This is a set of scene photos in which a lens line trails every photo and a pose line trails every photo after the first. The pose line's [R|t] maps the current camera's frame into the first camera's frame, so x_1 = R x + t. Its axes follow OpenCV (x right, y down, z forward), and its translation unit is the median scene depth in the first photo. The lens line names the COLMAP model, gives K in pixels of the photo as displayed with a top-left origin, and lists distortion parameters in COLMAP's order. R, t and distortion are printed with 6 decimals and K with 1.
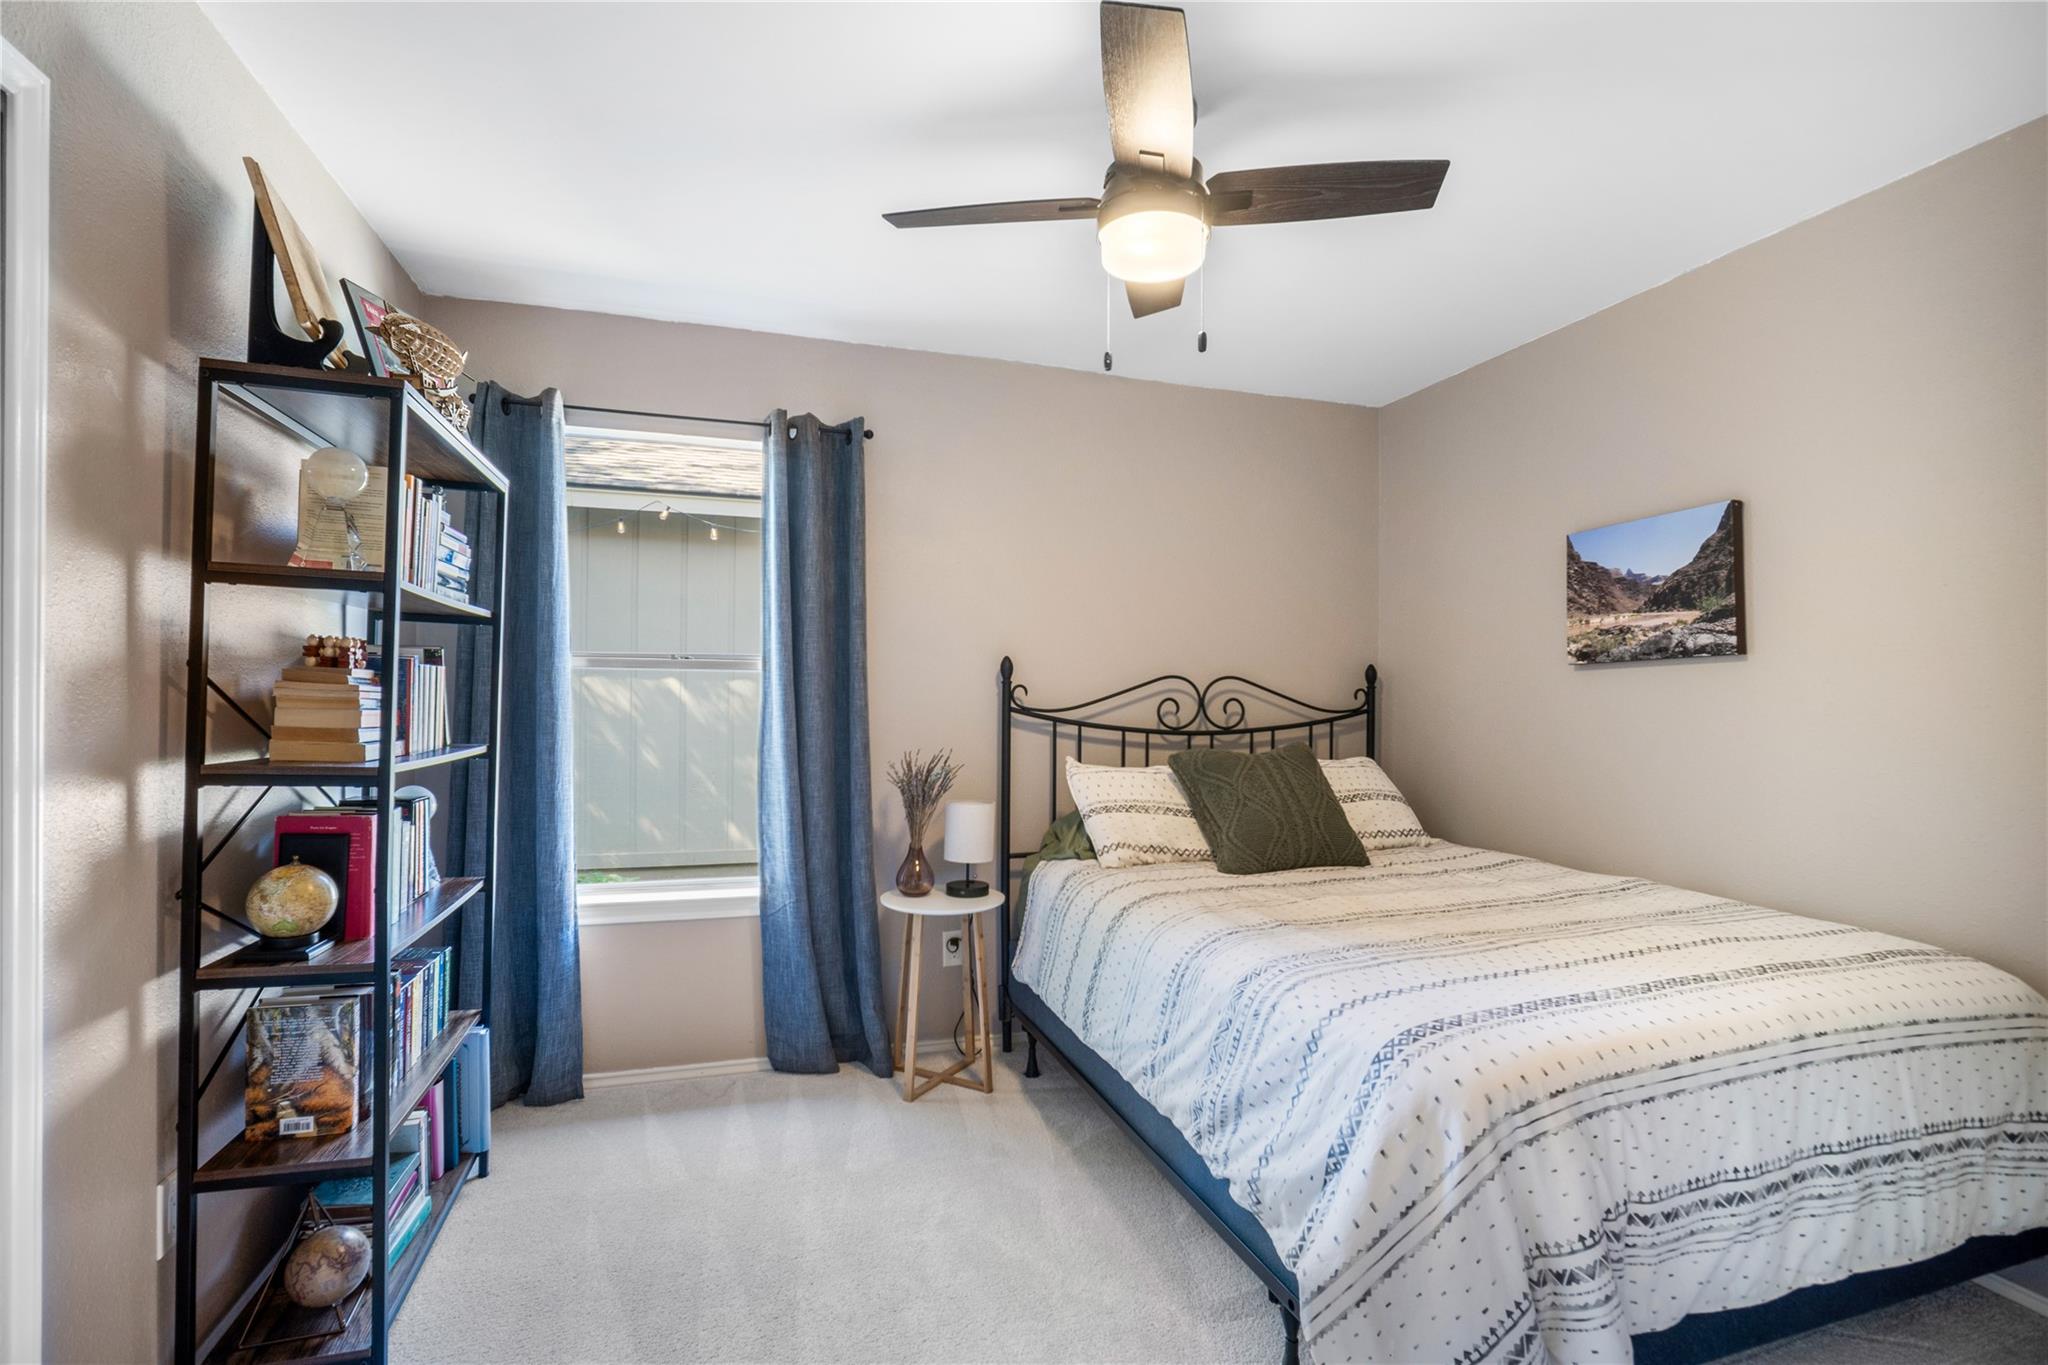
lens RADIAL K [[926.3, 0, 1015.3], [0, 926.3, 675.3], [0, 0, 1]] dist [-0.028744, 0.008878]
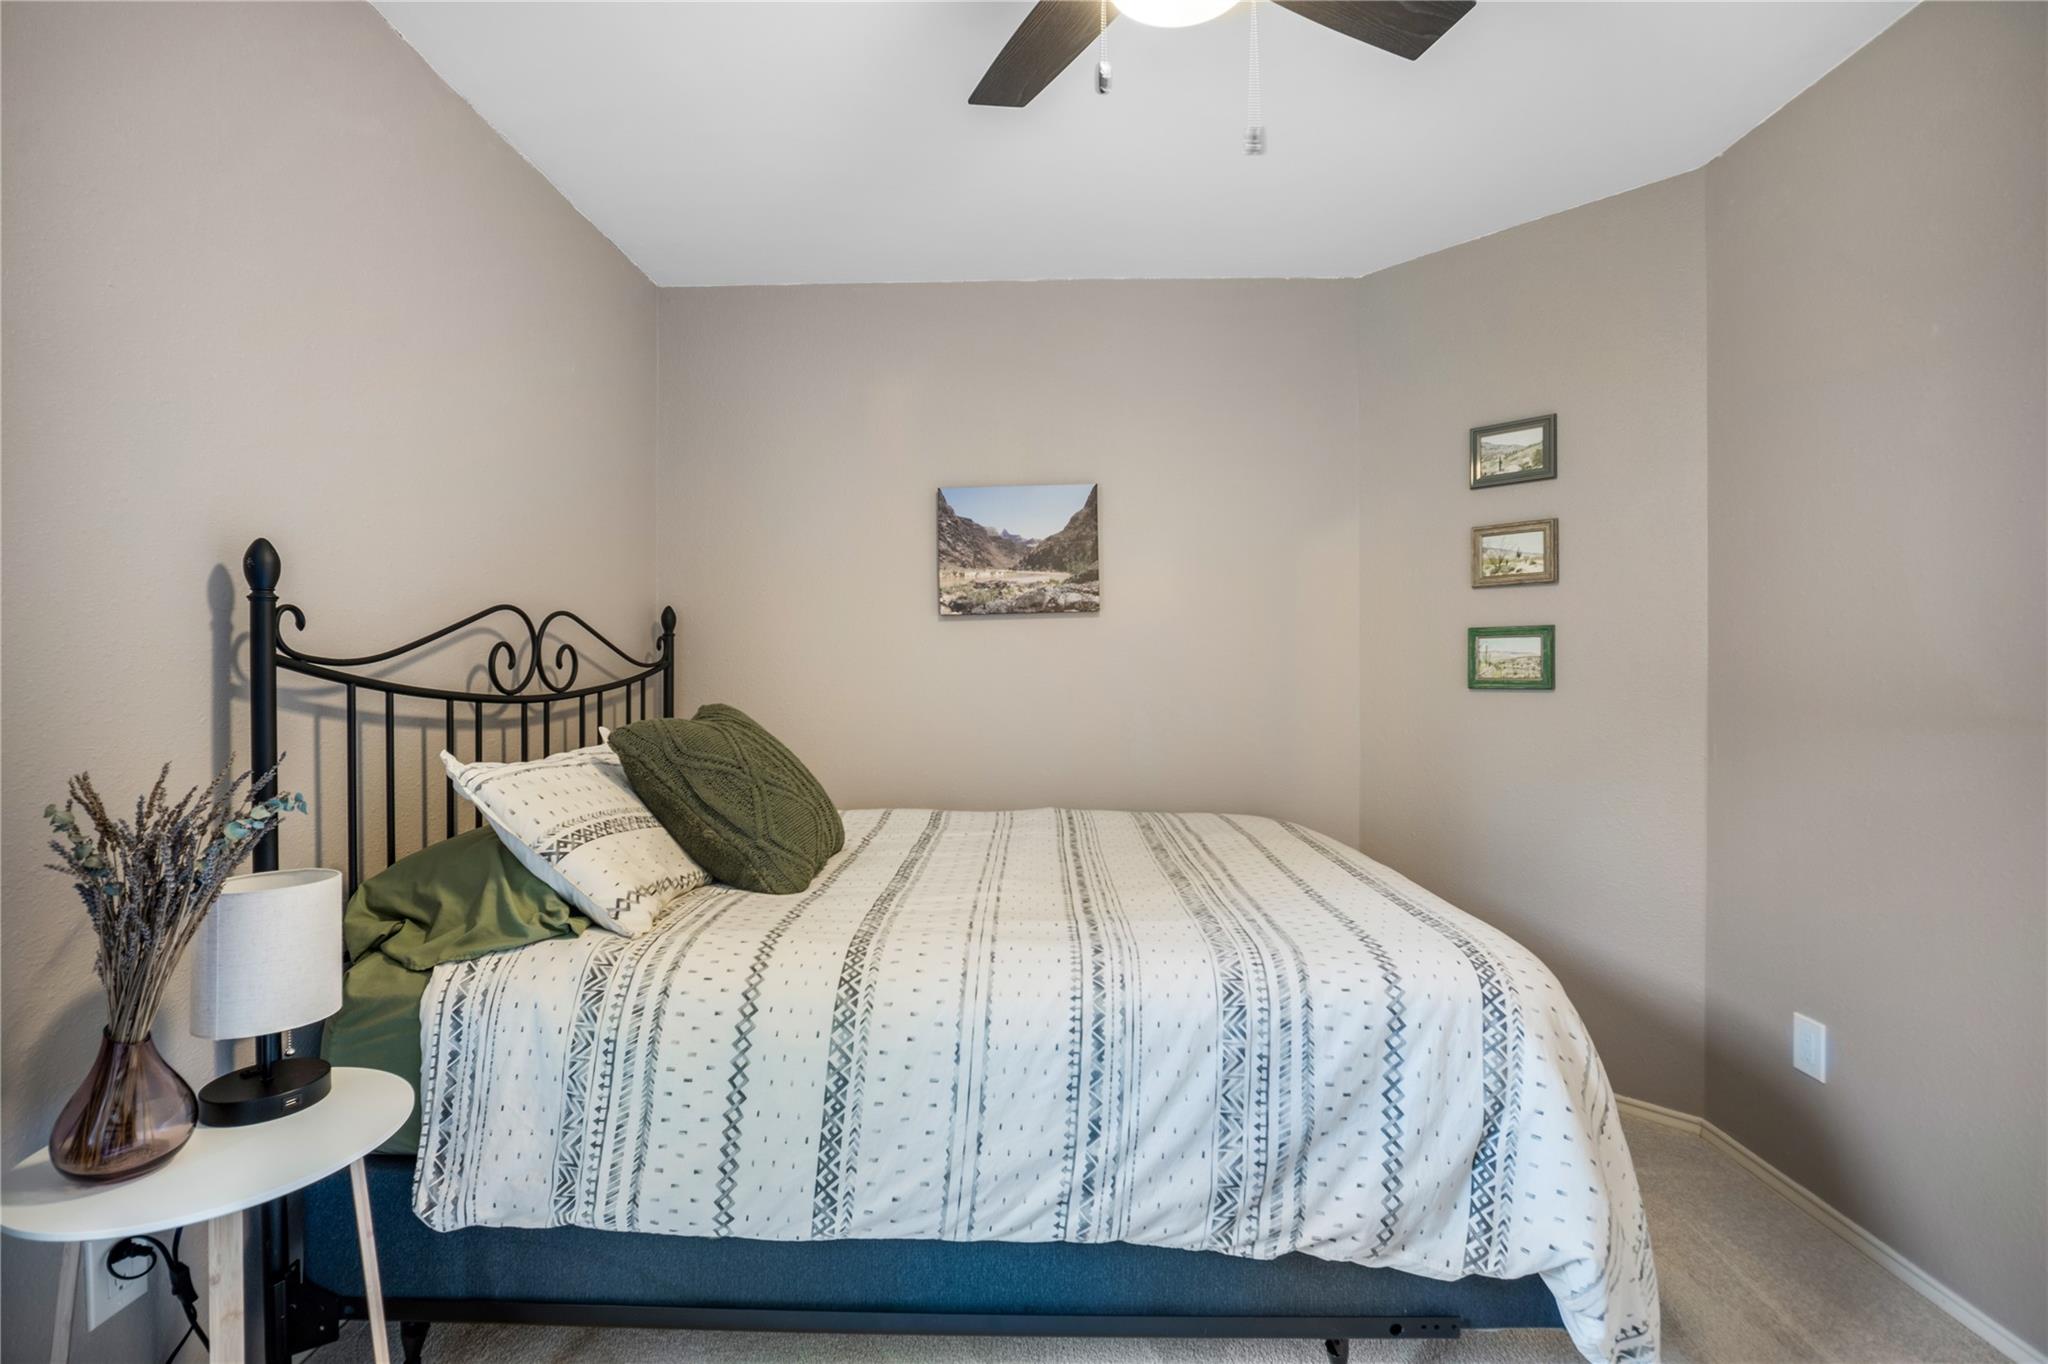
lens RADIAL K [[926.3, 0, 1015.3], [0, 926.3, 674.8], [0, 0, 1]] dist [-0.028744, 0.008878]
pose [[0.324284, -0.013926, 0.945857, -0.361645], [-0.020637, 0.999550, 0.021792, 0.032060], [-0.945735, -0.026586, 0.323851, 0.617148]]
